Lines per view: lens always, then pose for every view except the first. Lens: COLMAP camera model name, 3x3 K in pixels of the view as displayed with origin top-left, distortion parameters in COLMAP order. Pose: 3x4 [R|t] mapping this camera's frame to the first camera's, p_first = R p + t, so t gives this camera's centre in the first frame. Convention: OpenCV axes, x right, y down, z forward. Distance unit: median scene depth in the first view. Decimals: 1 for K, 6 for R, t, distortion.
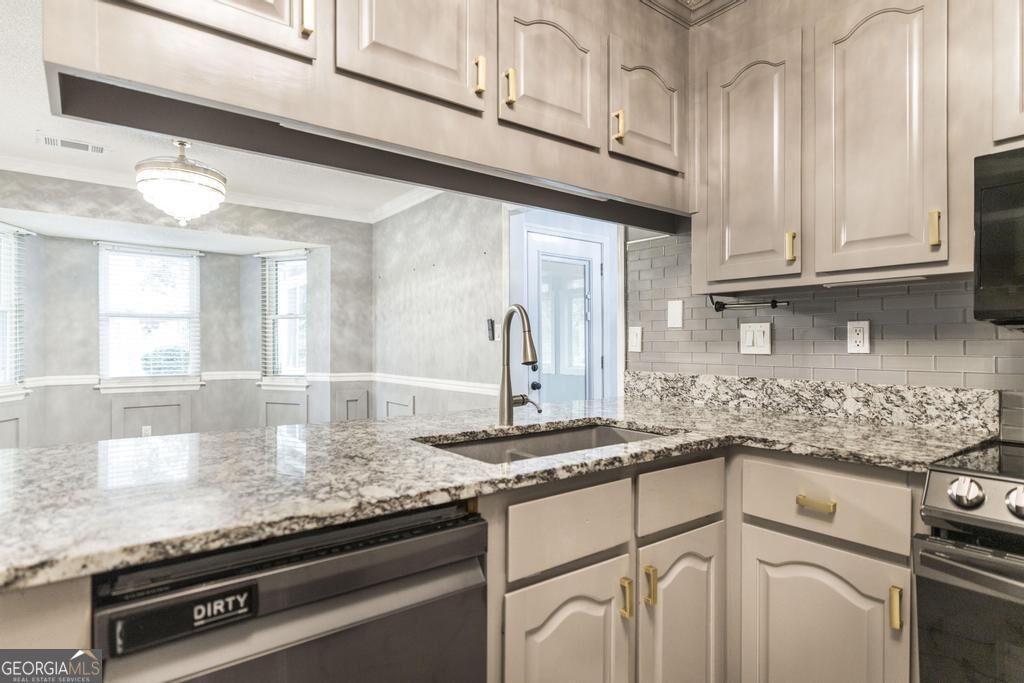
lens RADIAL K [[550.3, 0, 520.2], [0, 550.3, 343.3], [0, 0, 1]] dist [0.001916, 0.000614]
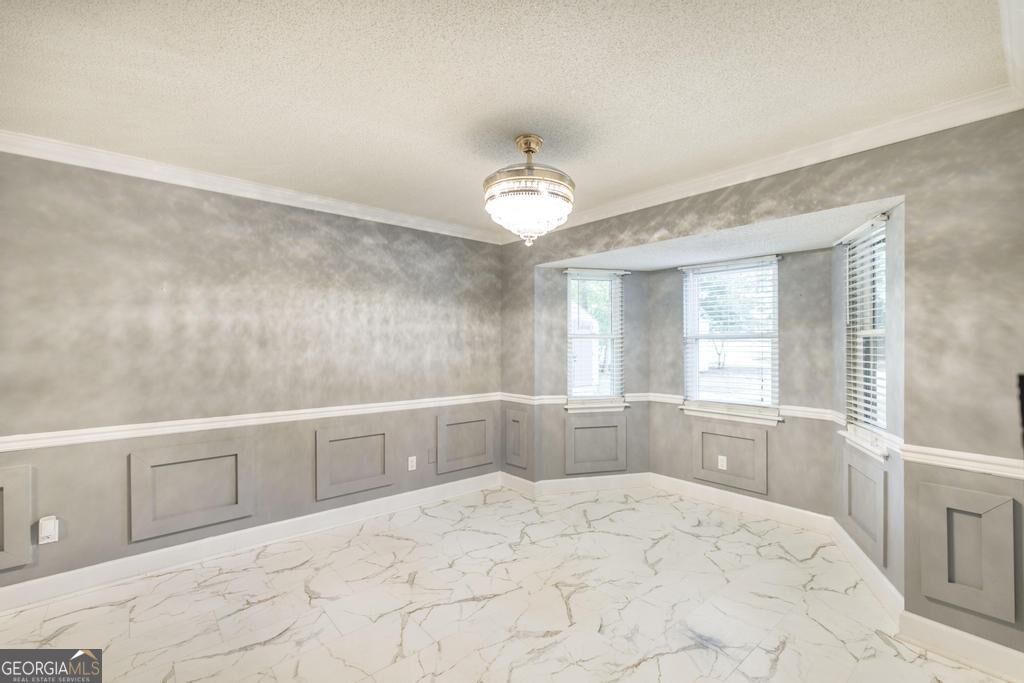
lens RADIAL K [[447.5, 0, 515.6], [0, 447.5, 345.9], [0, 0, 1]] dist [0.001825, 0.000540]
pose [[0.032994, 0.004377, -0.999446, 0.042464], [0.002775, 0.999986, 0.004471, -0.026675], [0.999452, -0.002921, 0.032981, 0.422572]]
